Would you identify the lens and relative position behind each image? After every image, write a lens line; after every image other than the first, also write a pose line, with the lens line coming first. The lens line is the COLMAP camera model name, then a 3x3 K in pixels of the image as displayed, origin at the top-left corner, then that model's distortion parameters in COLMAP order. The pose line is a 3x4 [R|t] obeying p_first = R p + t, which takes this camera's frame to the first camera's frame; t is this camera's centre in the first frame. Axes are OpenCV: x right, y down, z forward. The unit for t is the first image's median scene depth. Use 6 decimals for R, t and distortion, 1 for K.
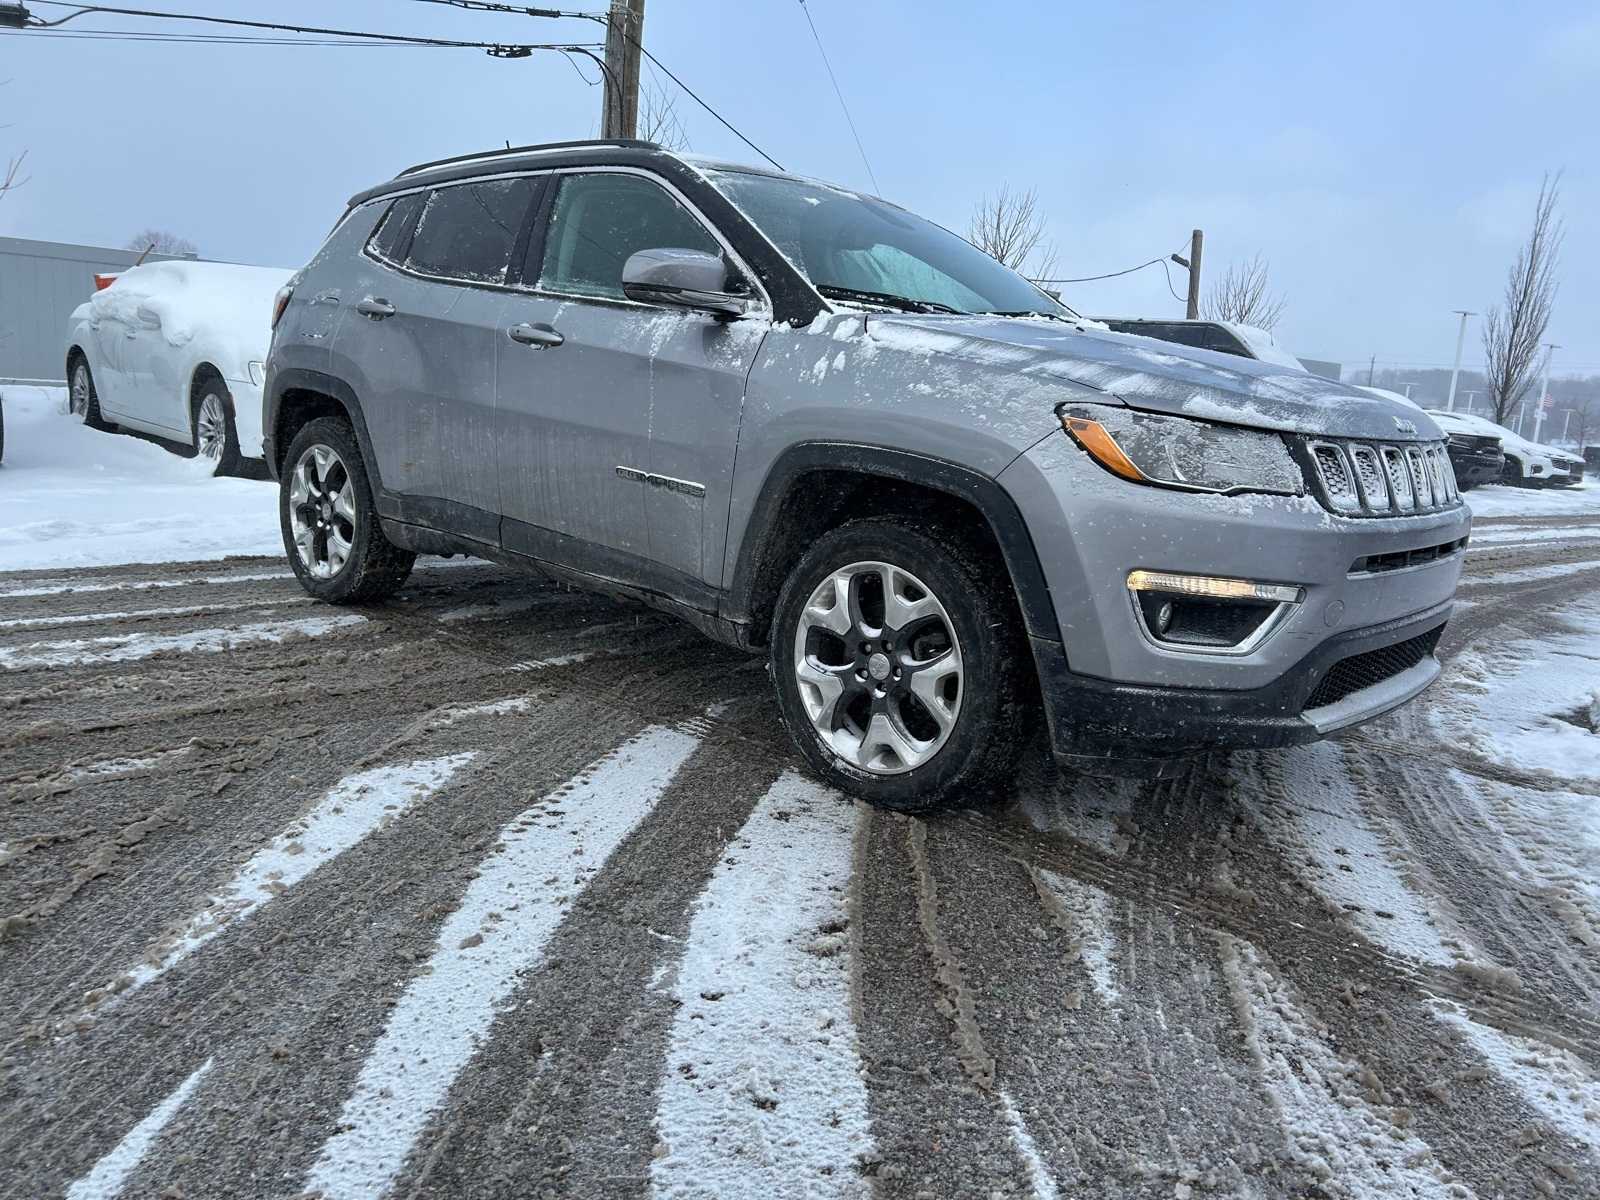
lens RADIAL K [[1216.4, 0, 800.2], [0, 1216.4, 560.0], [0, 0, 1]] dist [0.057261, -0.064928]
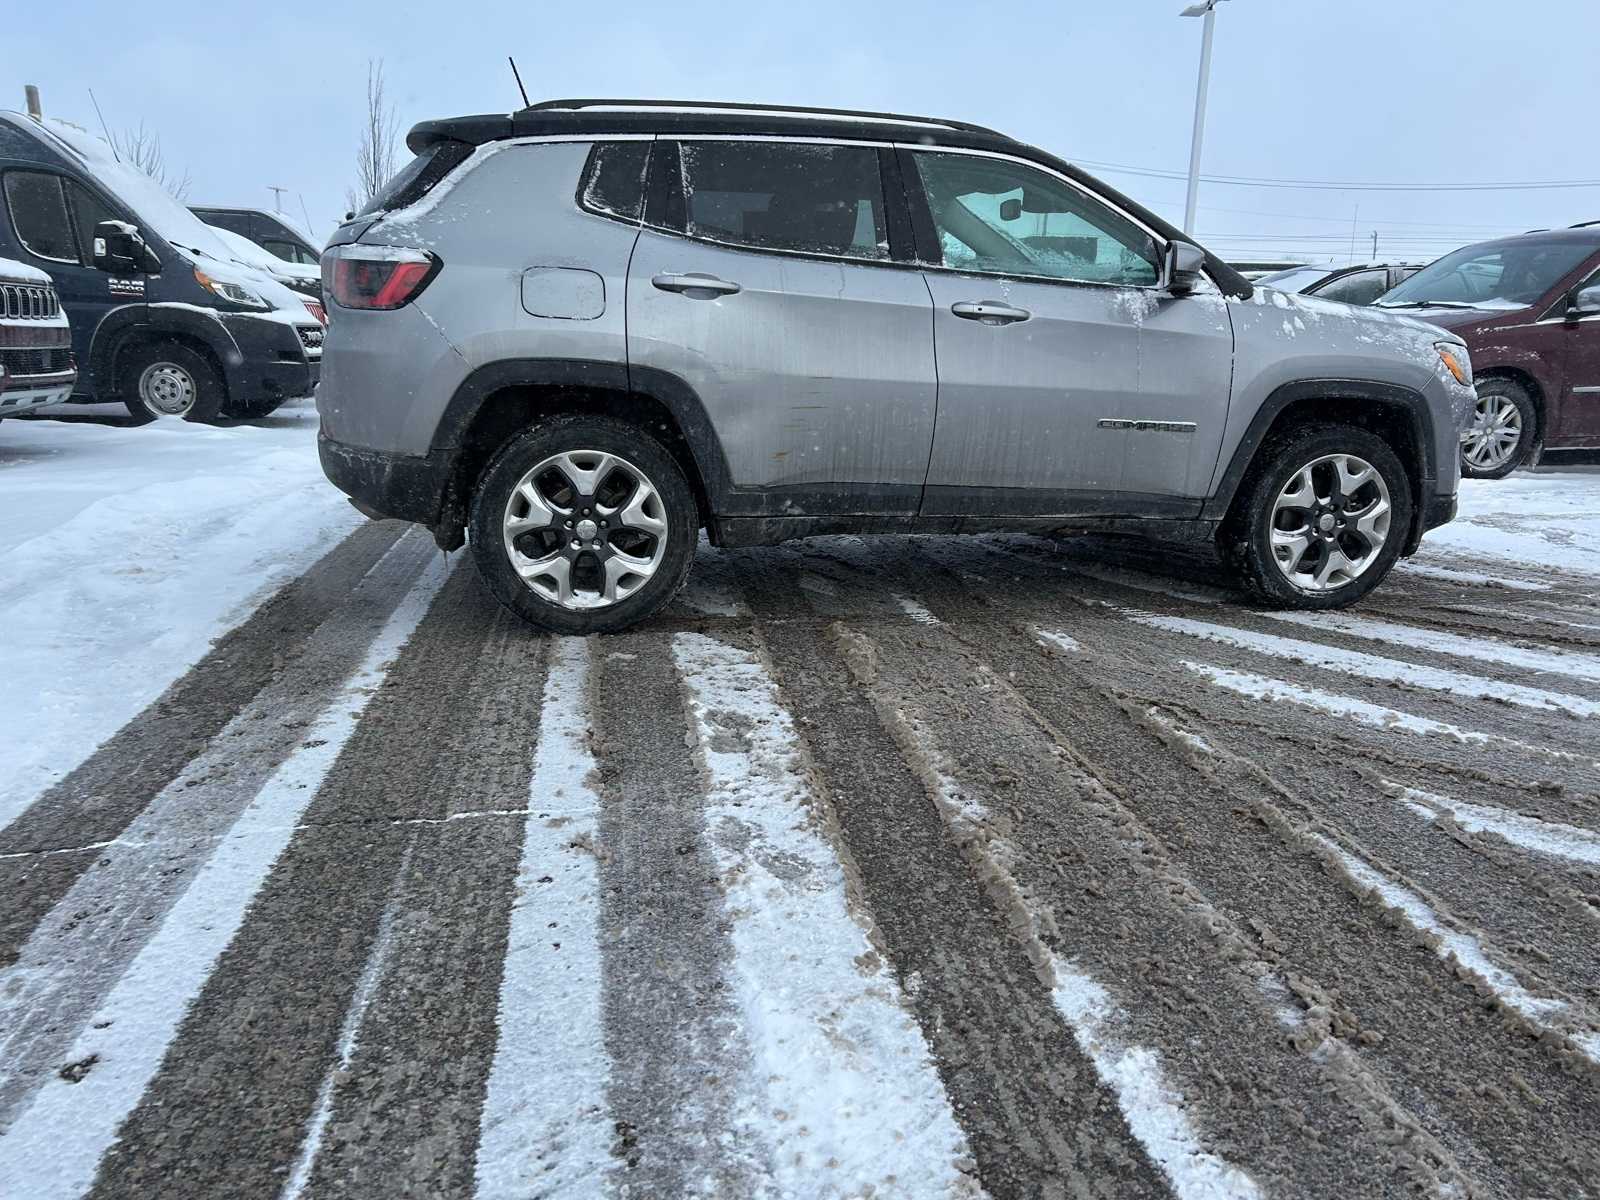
lens RADIAL K [[1255.4, 0, 810.9], [0, 1255.4, 573.9], [0, 0, 1]] dist [0.056512, -0.053108]
pose [[0.550871, -0.227166, 0.803080, -1.604783], [0.140207, 0.973758, 0.179271, -0.228812], [-0.822729, 0.013842, 0.568265, 0.629908]]
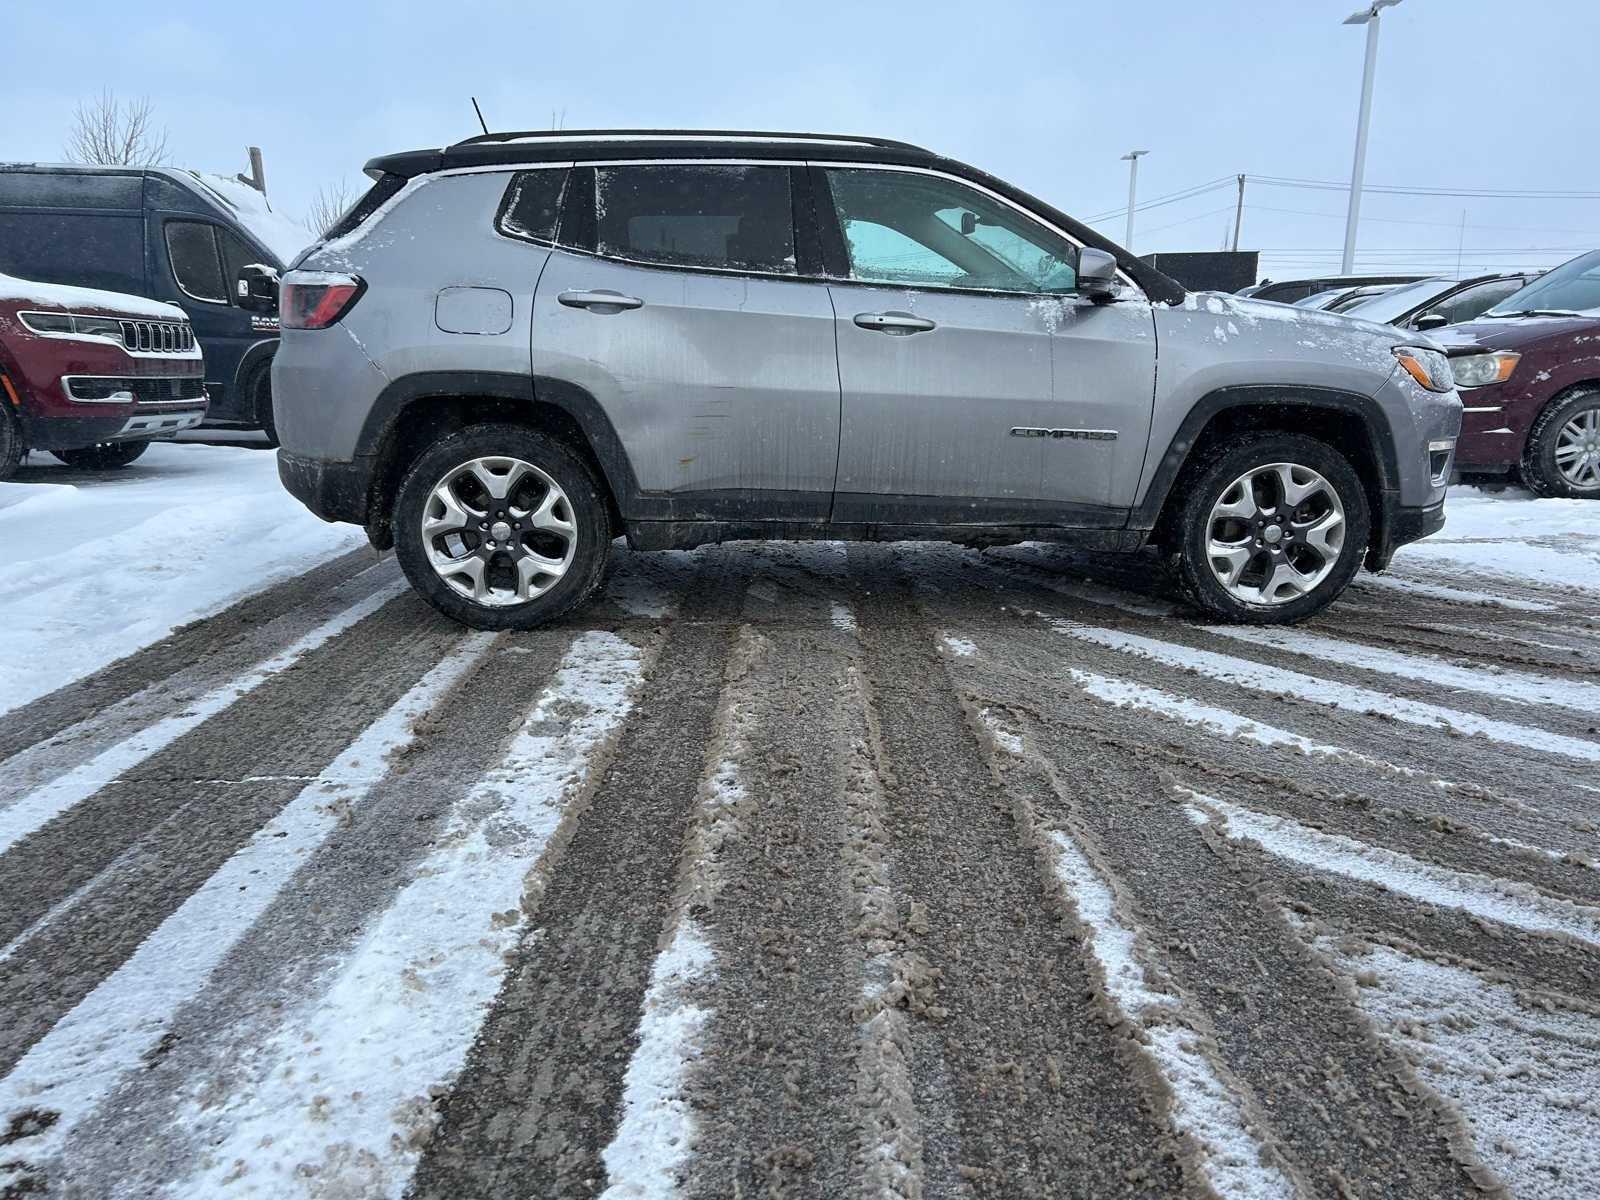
lens RADIAL K [[1254.4, 0, 799.5], [0, 1254.4, 567.1], [0, 0, 1]] dist [0.053215, -0.050414]
pose [[0.678542, -0.196640, 0.707752, -1.434044], [0.151068, 0.980264, 0.127520, -0.157395], [-0.718859, 0.020391, 0.694856, 0.345038]]
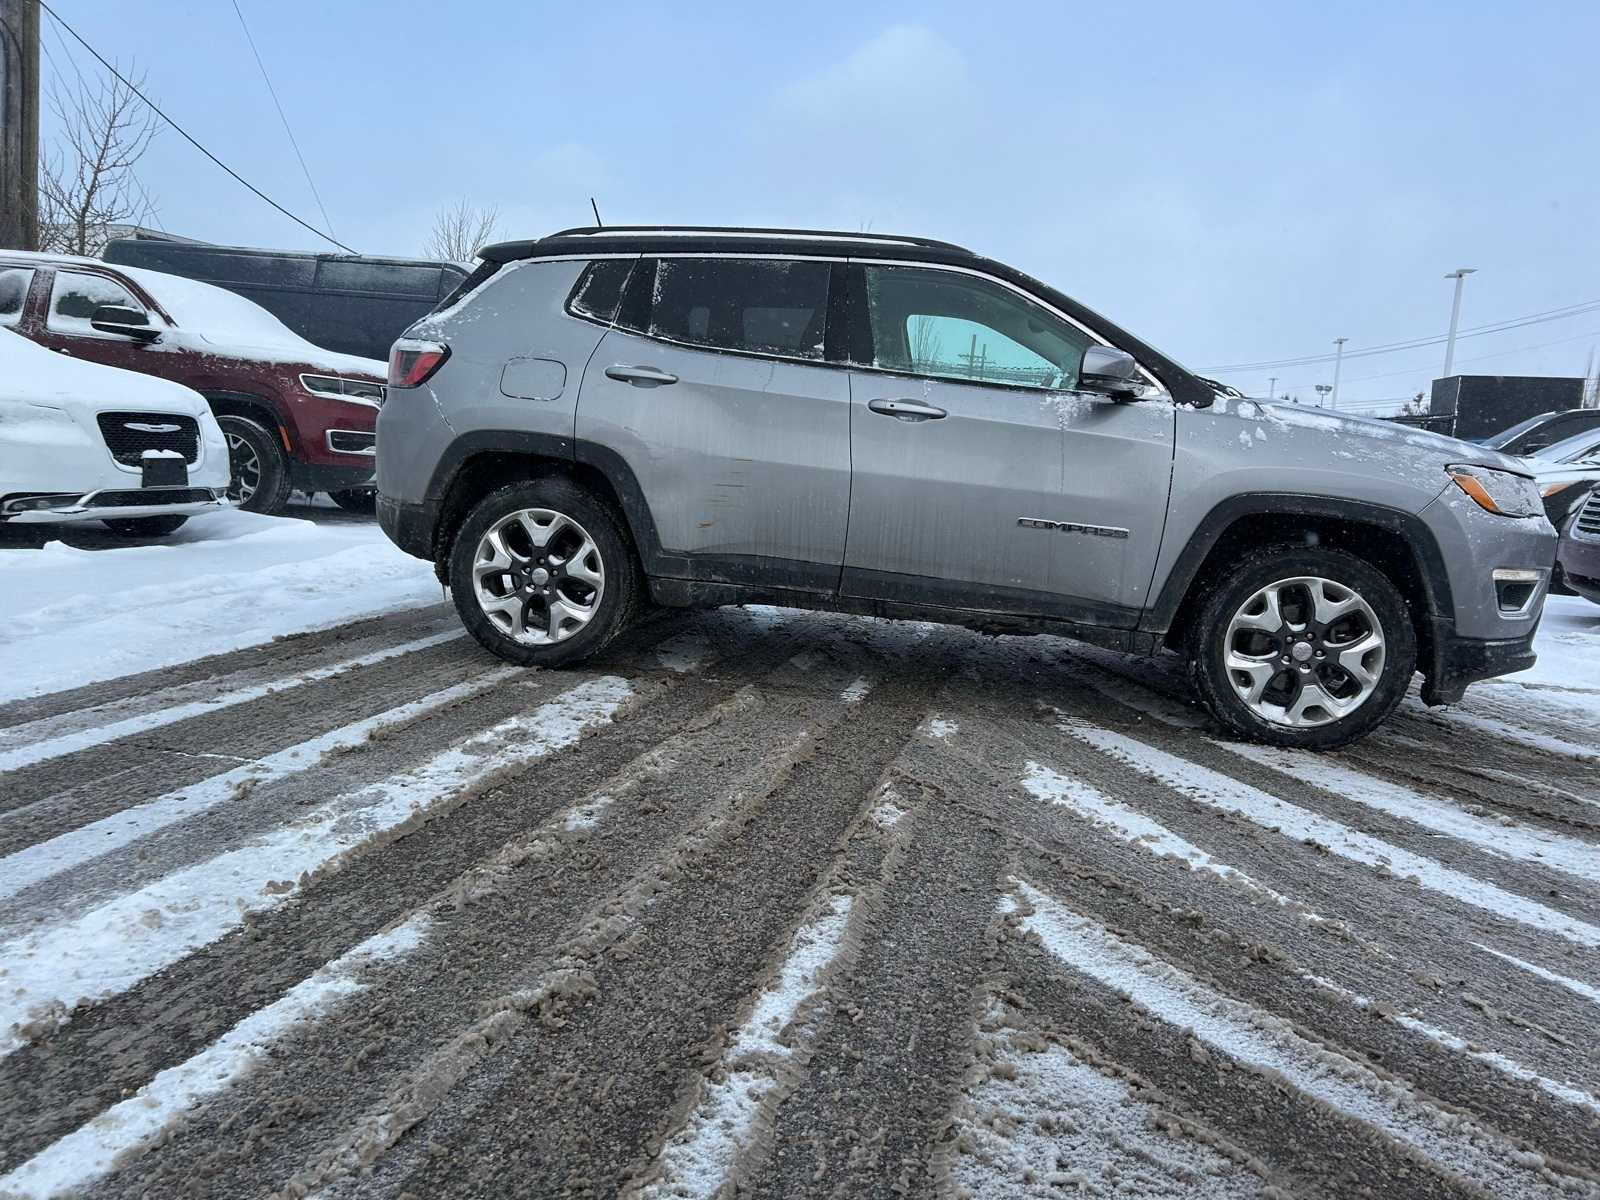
lens RADIAL K [[1239.0, 0, 799.6], [0, 1239.0, 543.7], [0, 0, 1]] dist [0.069633, -0.075722]
pose [[0.844346, -0.066987, 0.531595, -1.189714], [0.076285, 0.997076, 0.004477, -0.087445], [-0.530340, 0.036772, 0.846987, 0.079367]]
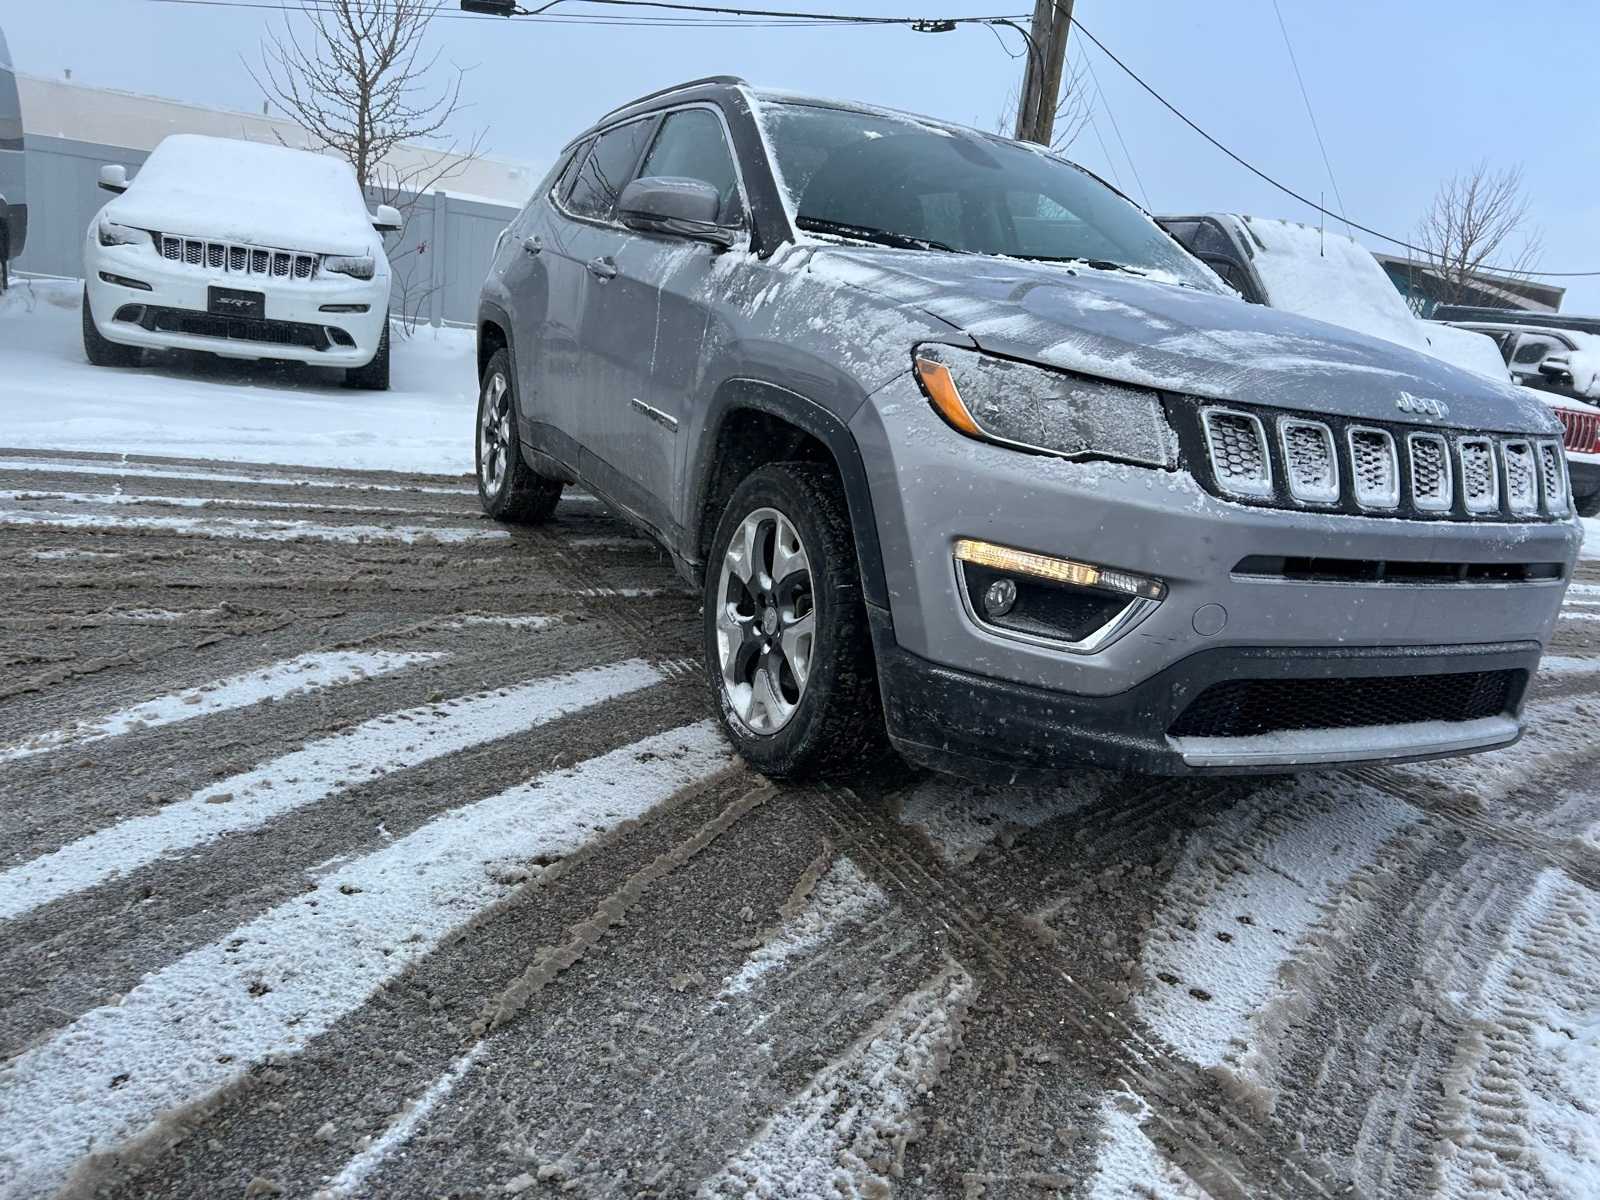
lens RADIAL K [[1216.4, 0, 800.2], [0, 1216.4, 560.0], [0, 0, 1]] dist [0.057261, -0.064928]
pose [[0.927943, 0.118904, -0.353248, 0.414486], [-0.114804, 0.992852, 0.032621, 0.007980], [0.354602, 0.010283, 0.934961, 0.130027]]
